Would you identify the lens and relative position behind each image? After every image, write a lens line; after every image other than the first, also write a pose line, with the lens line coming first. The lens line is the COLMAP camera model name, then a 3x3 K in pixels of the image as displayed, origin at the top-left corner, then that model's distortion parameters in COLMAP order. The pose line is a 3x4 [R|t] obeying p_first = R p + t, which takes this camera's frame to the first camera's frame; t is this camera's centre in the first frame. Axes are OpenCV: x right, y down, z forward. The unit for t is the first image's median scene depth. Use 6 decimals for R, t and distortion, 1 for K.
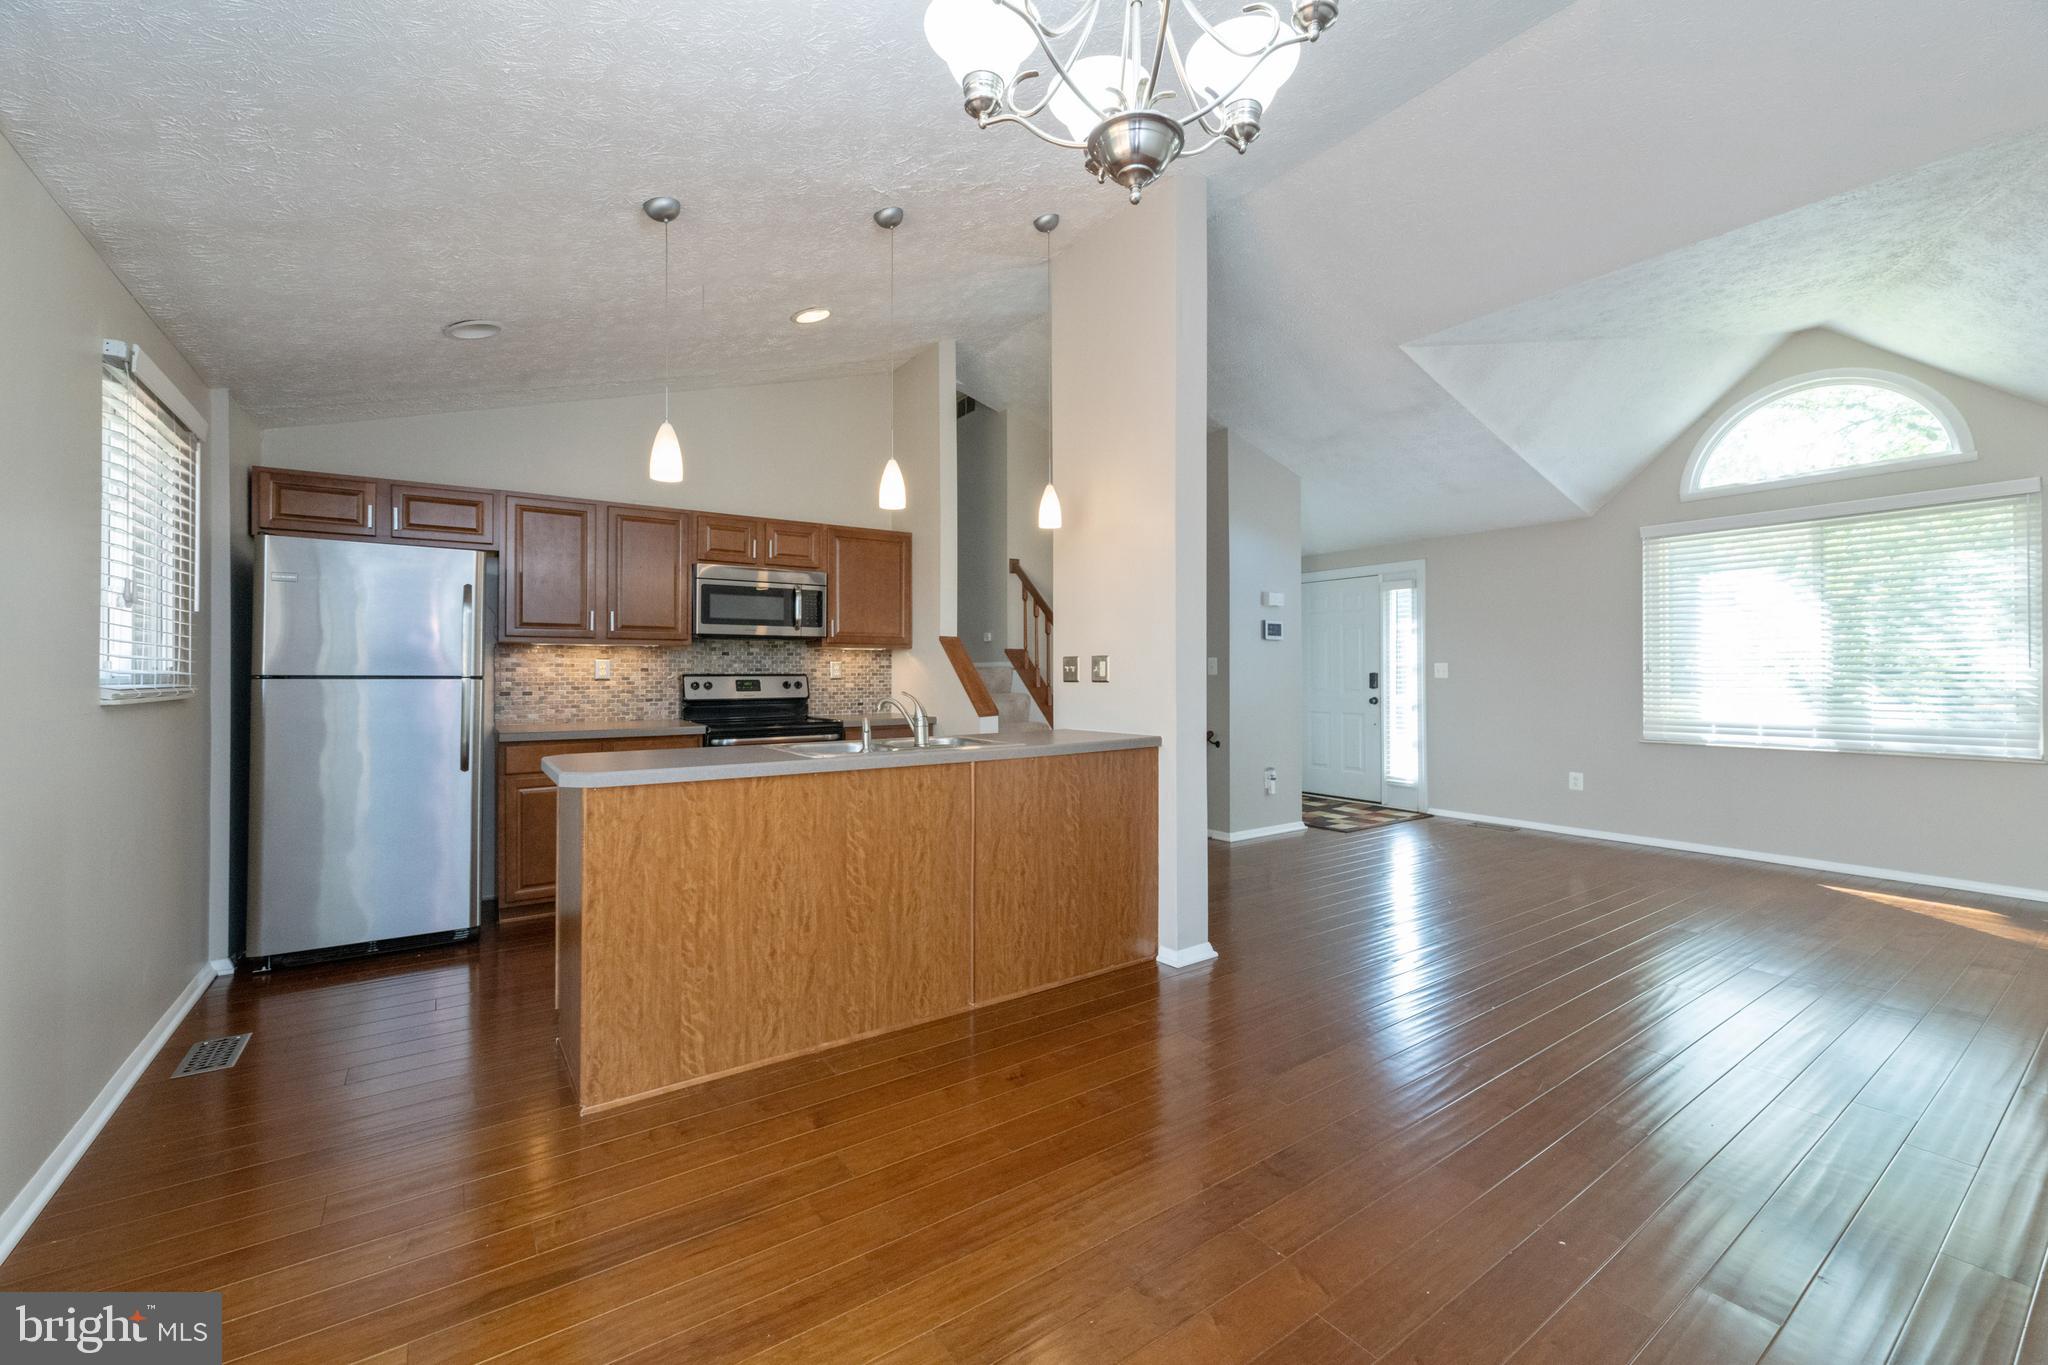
lens RADIAL K [[836.9, 0, 1037.2], [0, 836.9, 669.8], [0, 0, 1]] dist [-0.002779, 0.000267]
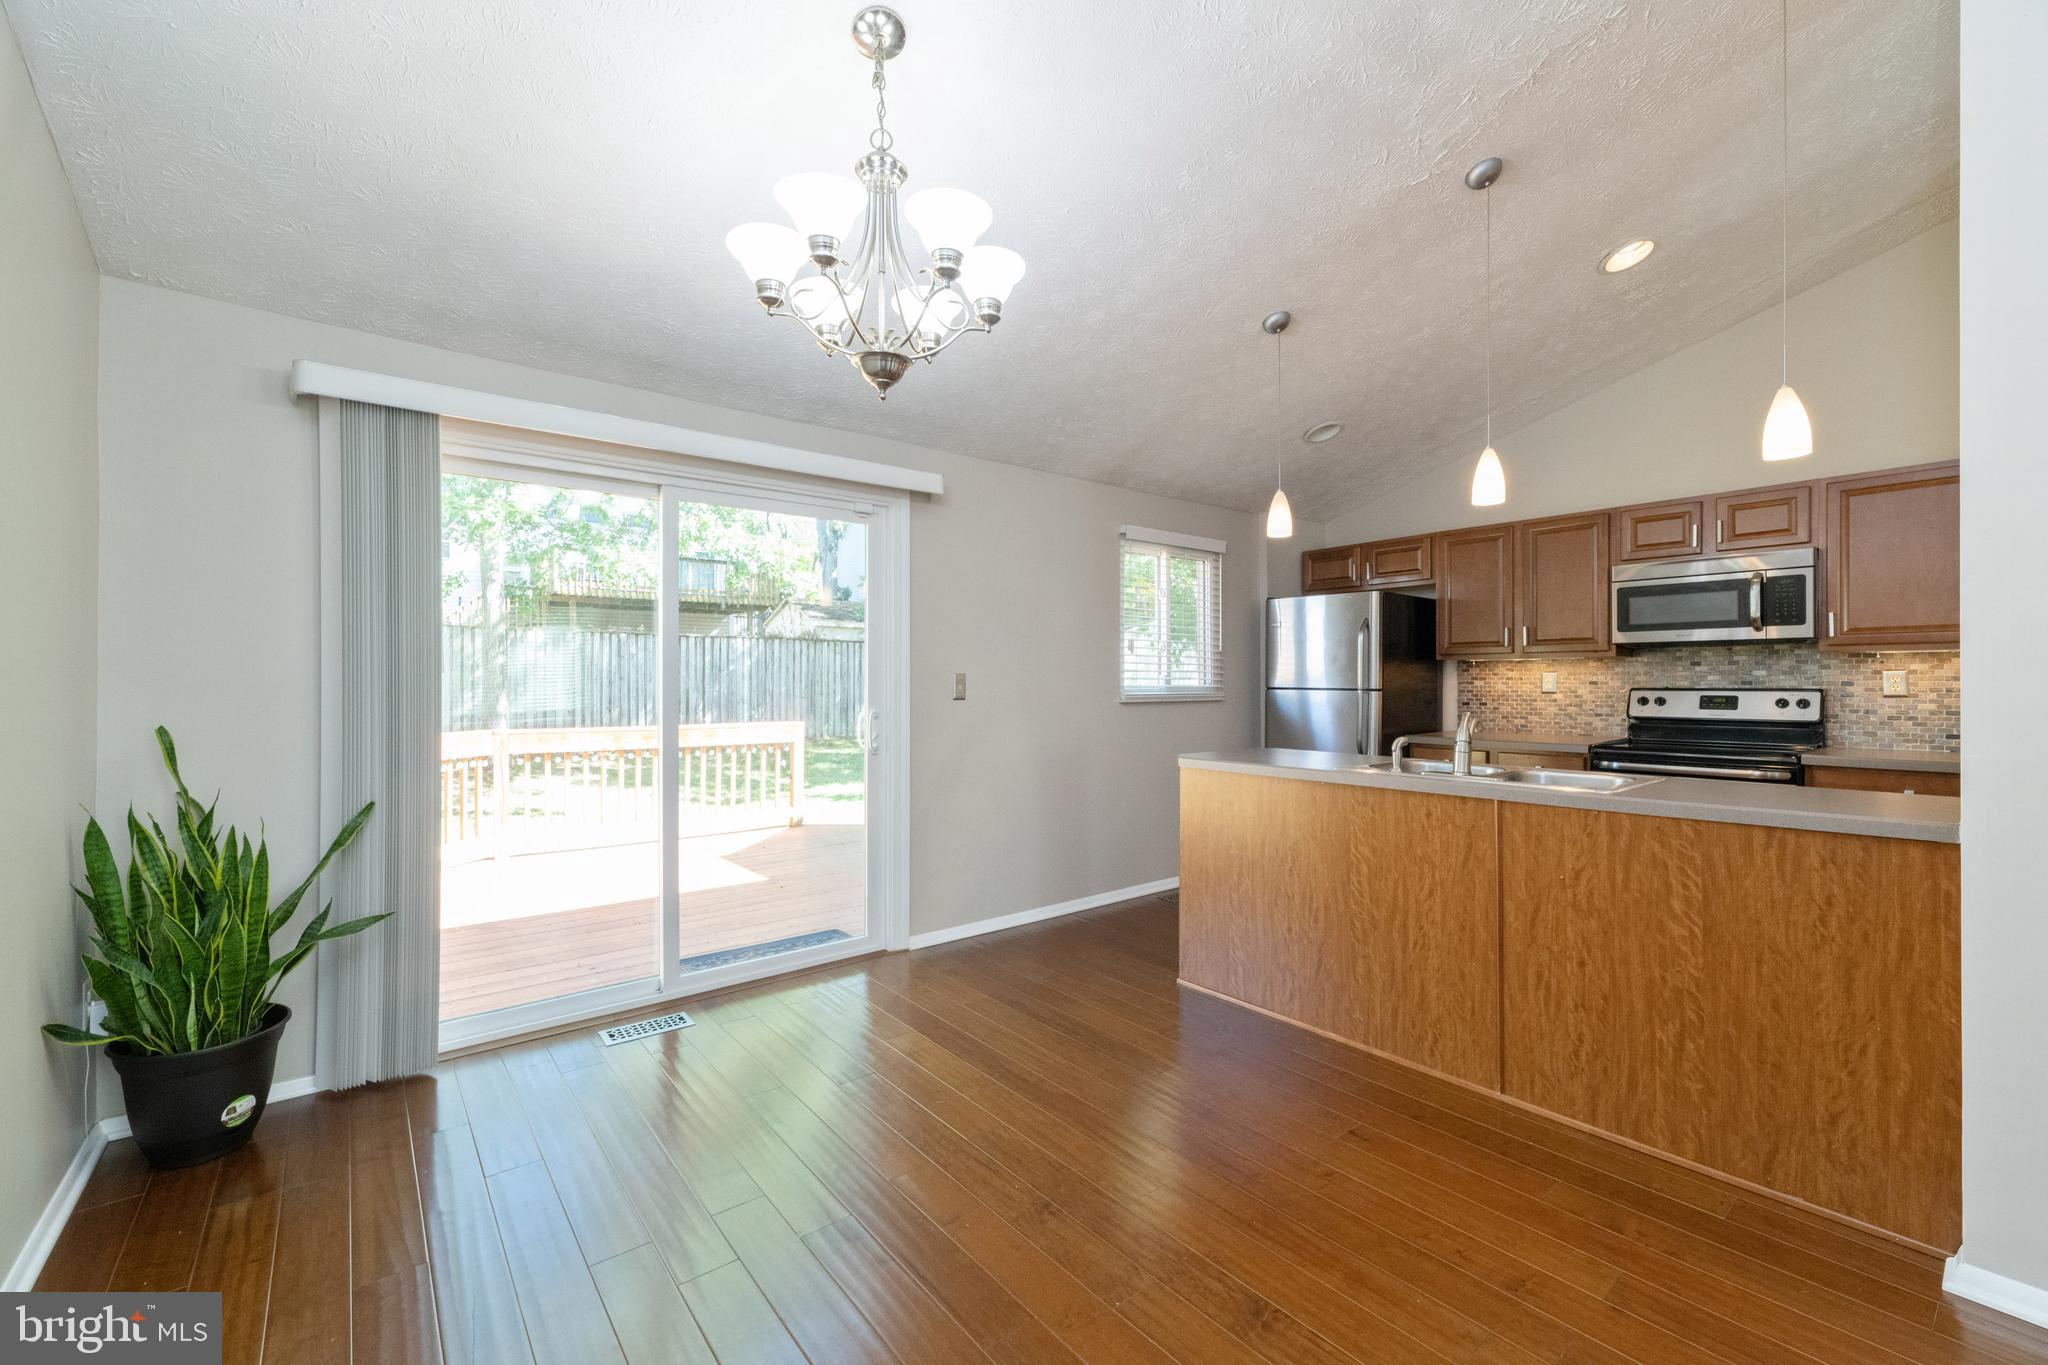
lens RADIAL K [[836.9, 0, 1025.7], [0, 836.9, 685.1], [0, 0, 1]] dist [-0.002779, 0.000267]
pose [[0.059142, 0.005892, -0.998232, 0.539400], [0.005257, 0.999967, 0.006214, -0.008345], [0.998236, -0.005615, 0.059109, 0.365818]]
